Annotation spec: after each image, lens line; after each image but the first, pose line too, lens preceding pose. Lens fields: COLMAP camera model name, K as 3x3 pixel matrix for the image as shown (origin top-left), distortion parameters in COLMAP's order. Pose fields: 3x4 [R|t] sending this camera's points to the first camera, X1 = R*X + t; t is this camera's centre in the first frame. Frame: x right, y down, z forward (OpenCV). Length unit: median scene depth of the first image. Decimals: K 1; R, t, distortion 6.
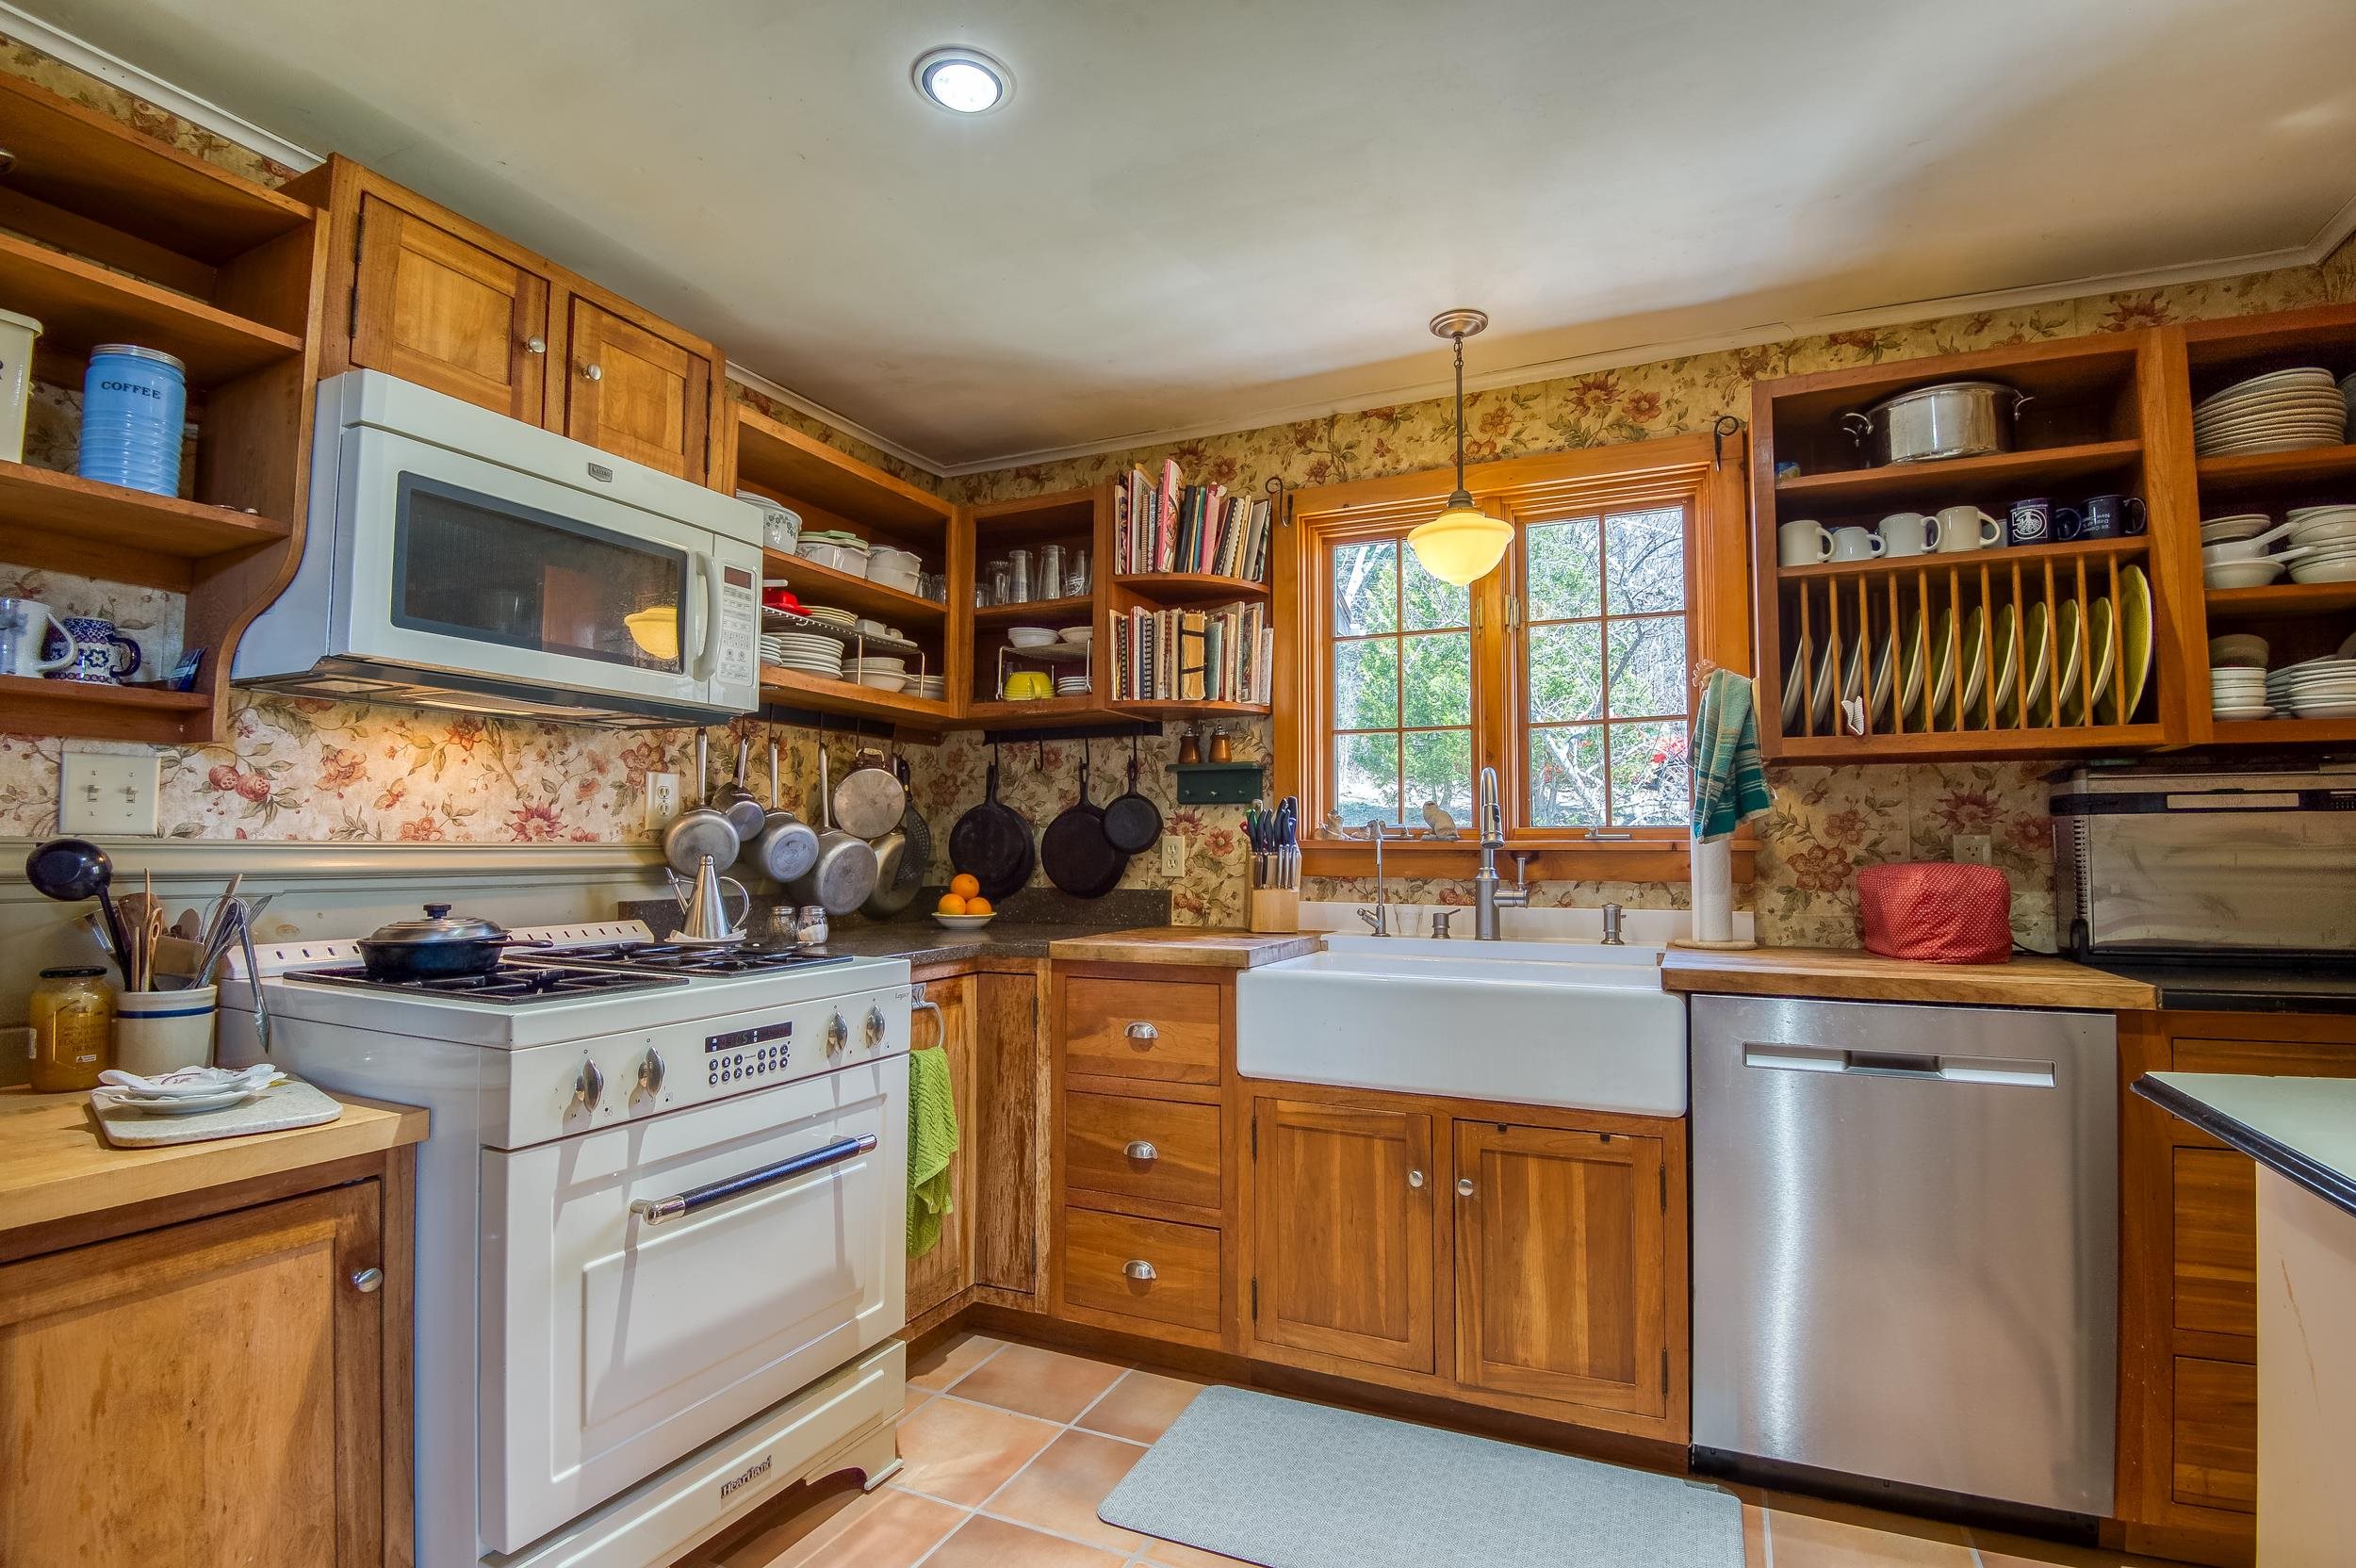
lens RADIAL K [[1092.9, 0, 1178.0], [0, 1092.9, 784.0], [0, 0, 1]] dist [-0.019443, -0.015899]
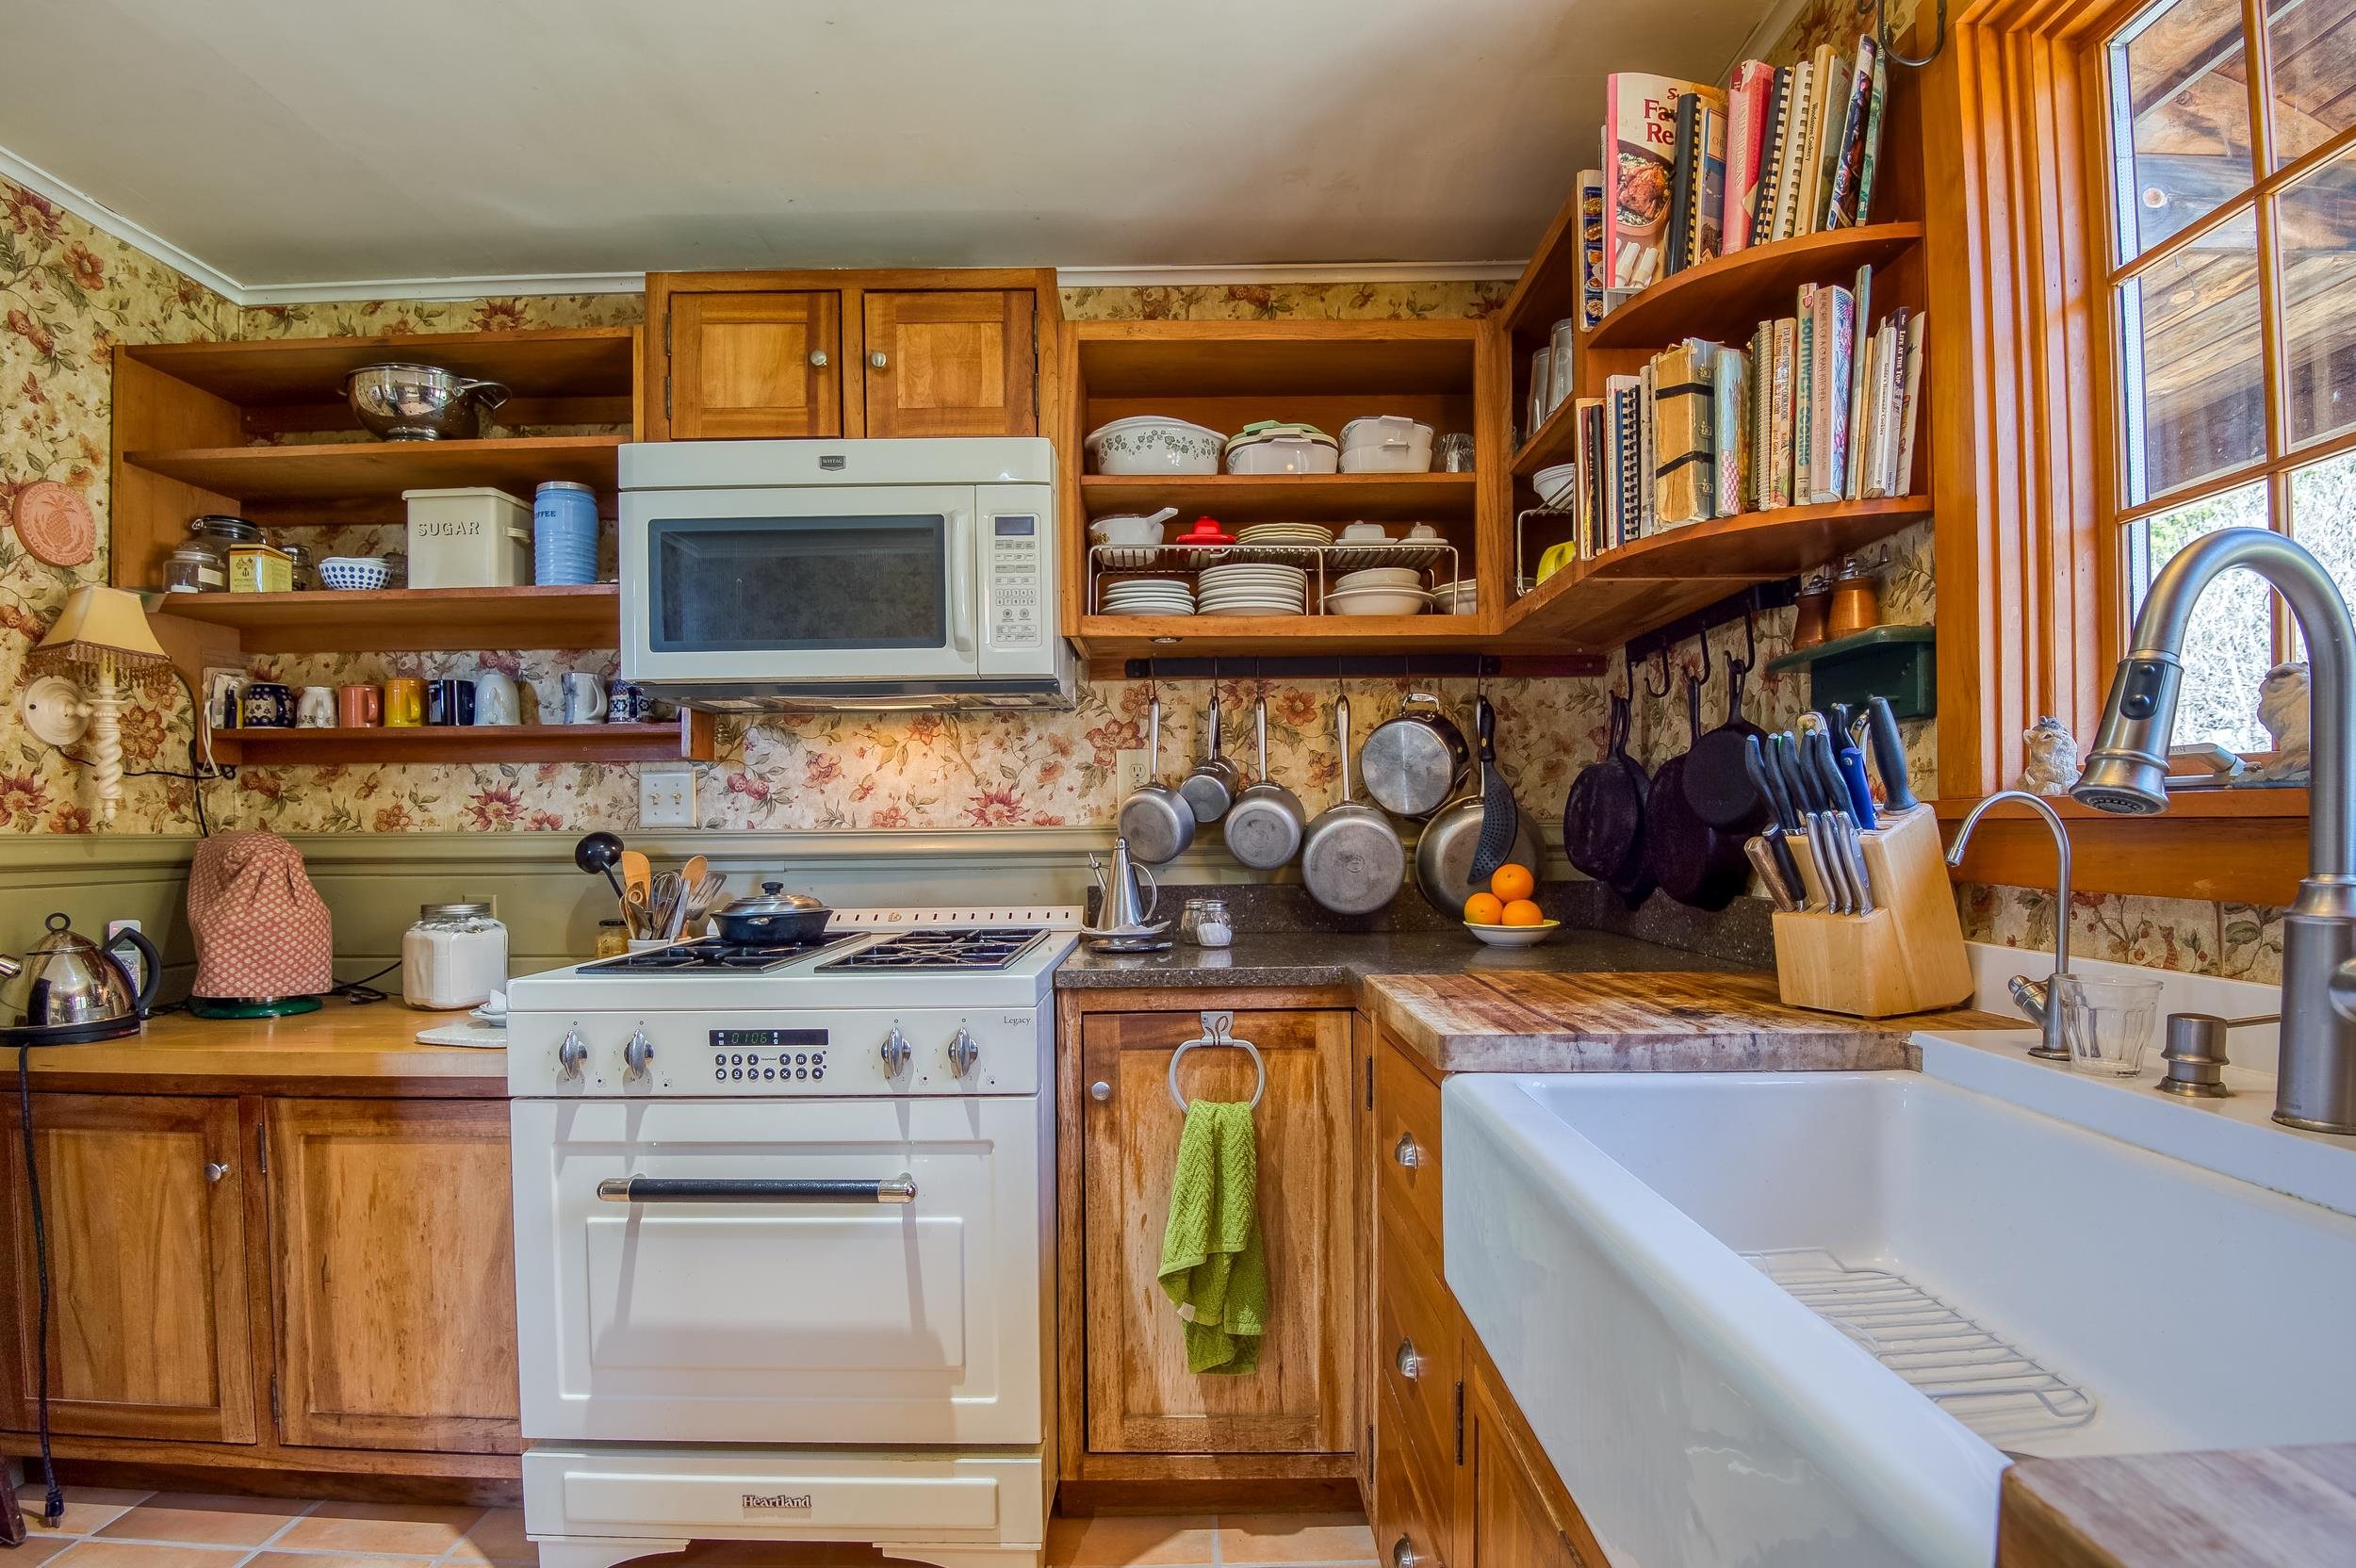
lens RADIAL K [[1130.5, 0, 1183.5], [0, 1130.5, 831.4], [0, 0, 1]] dist [-0.019347, -0.022123]
pose [[0.428199, -0.006893, -0.903658, 0.464193], [0.063770, 0.997709, 0.022607, 0.044775], [0.901432, -0.067307, 0.427658, 0.692577]]
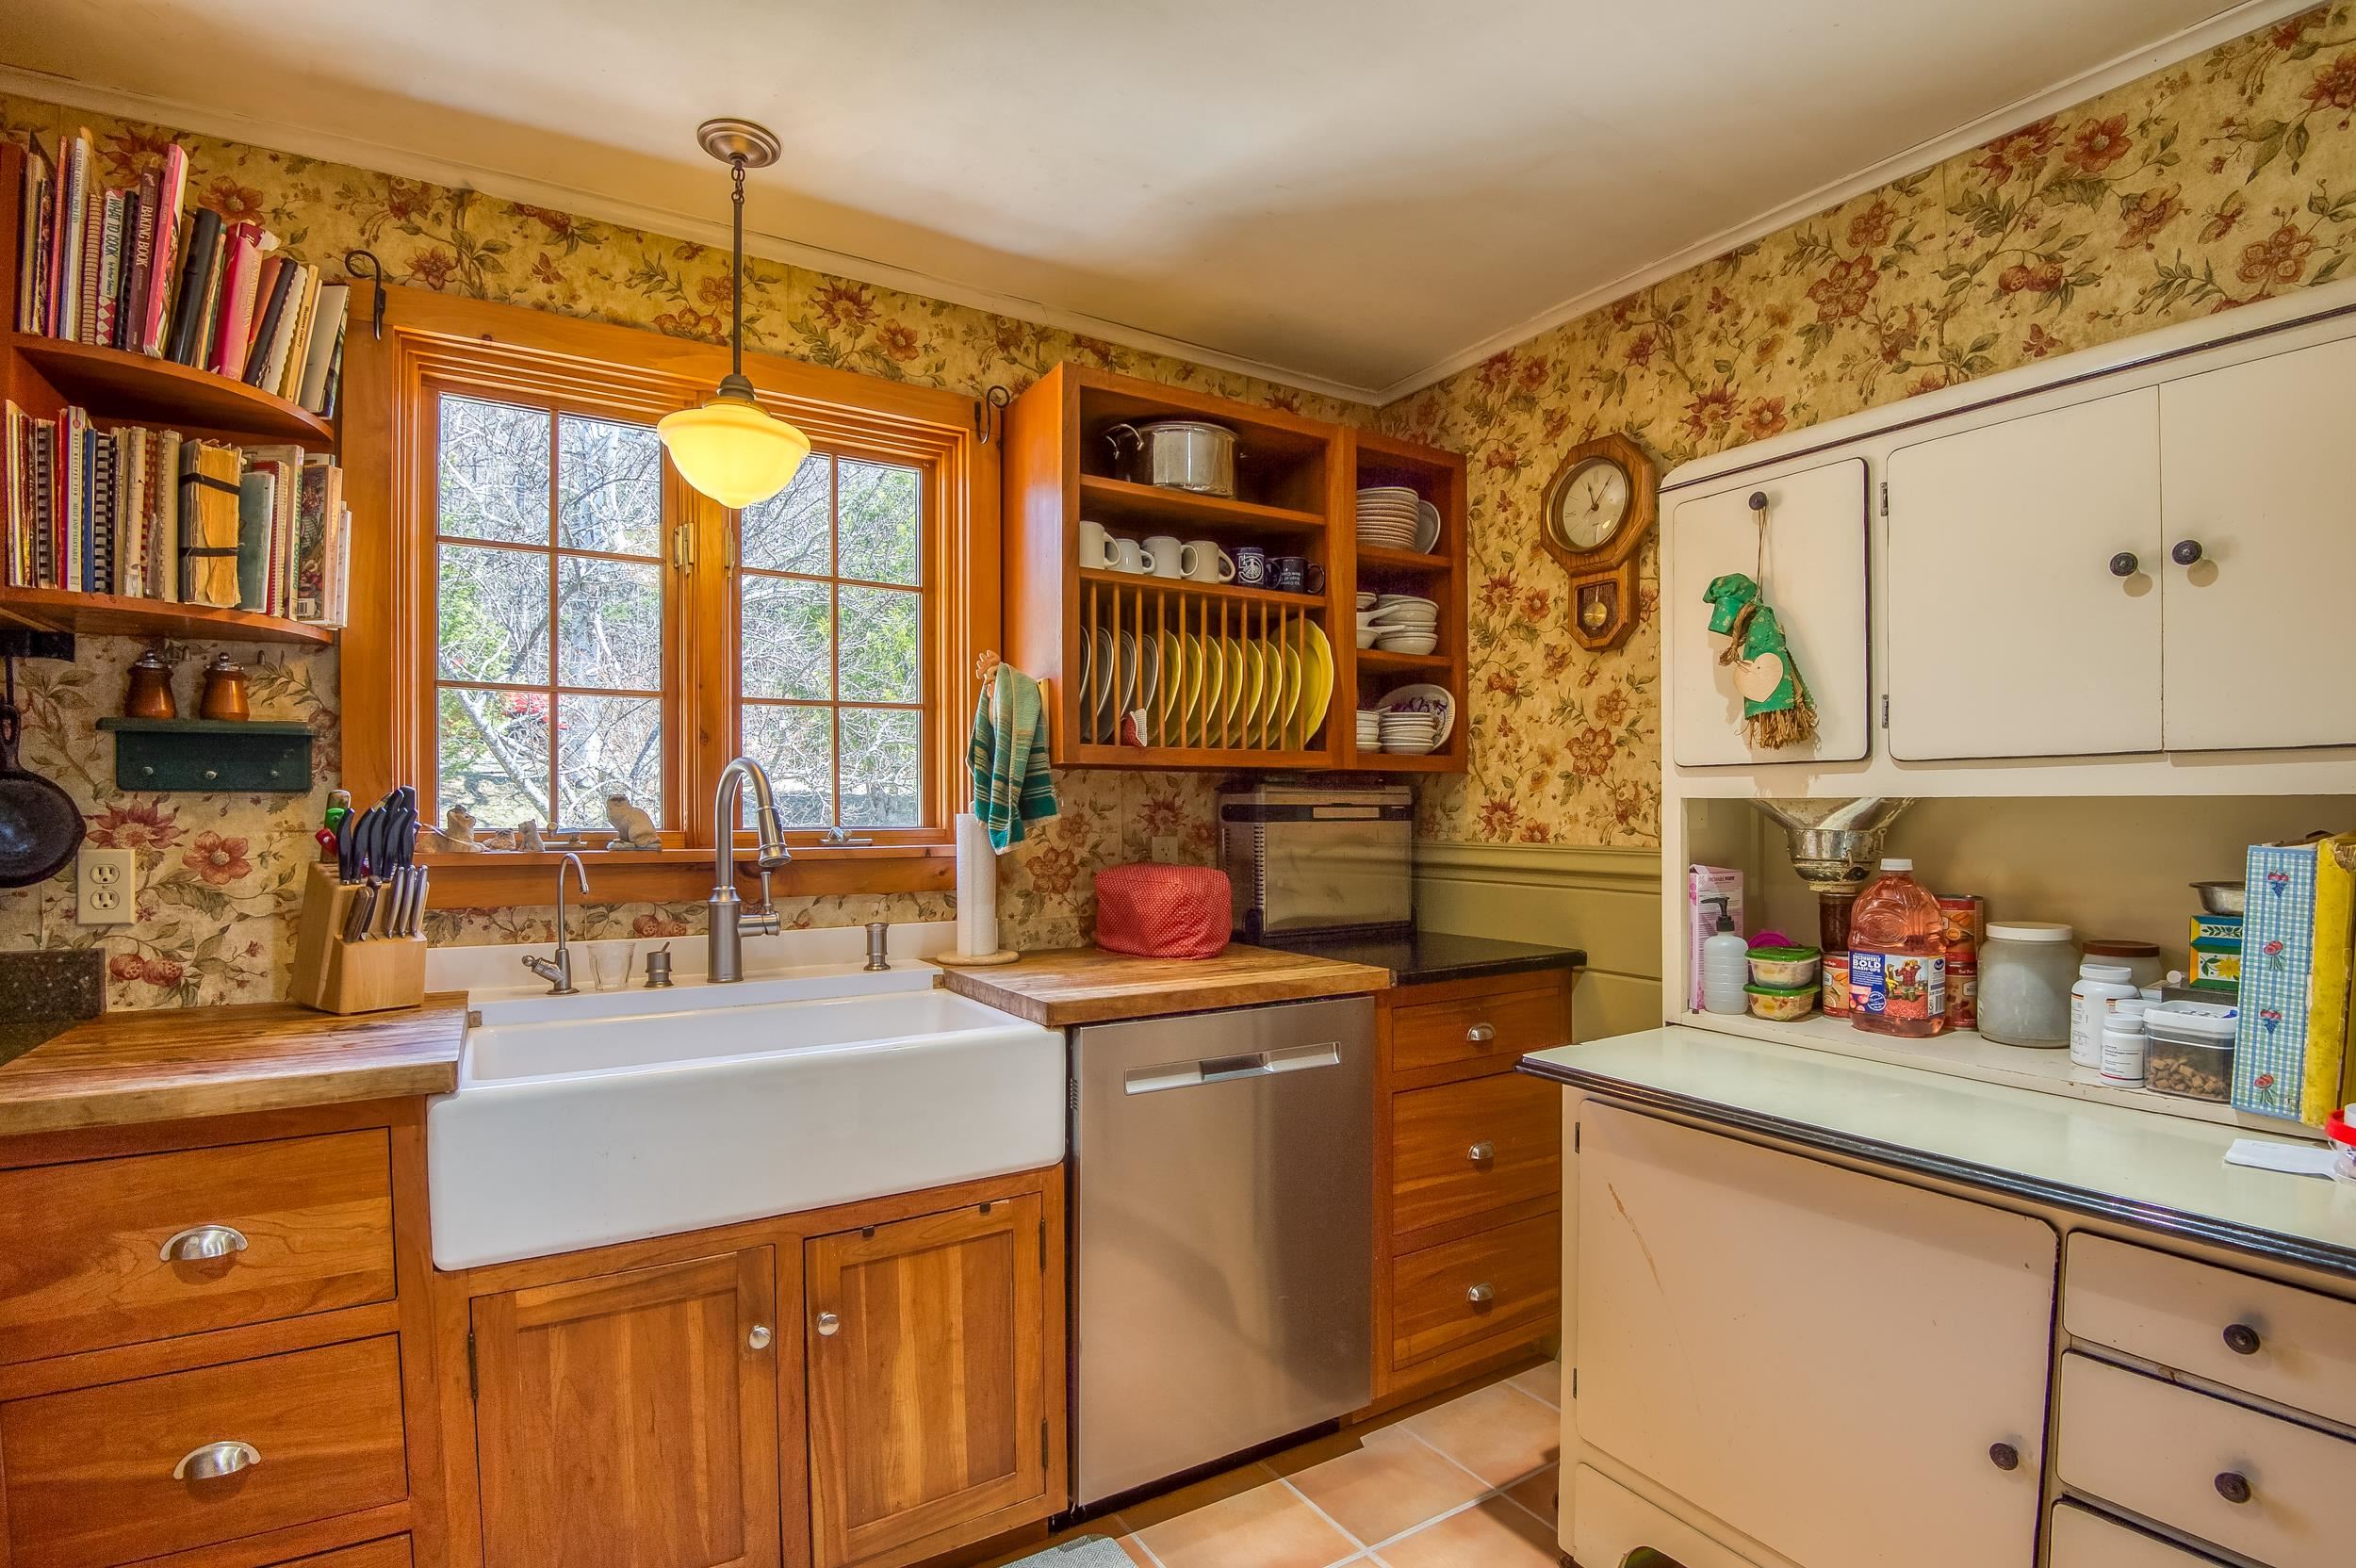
lens RADIAL K [[1115.8, 0, 1174.6], [0, 1115.8, 814.1], [0, 0, 1]] dist [-0.017888, -0.019245]
pose [[0.540504, -0.008123, 0.841303, -0.225573], [-0.048594, 0.997983, 0.040855, -0.023369], [-0.839937, -0.062965, 0.539018, 0.365194]]
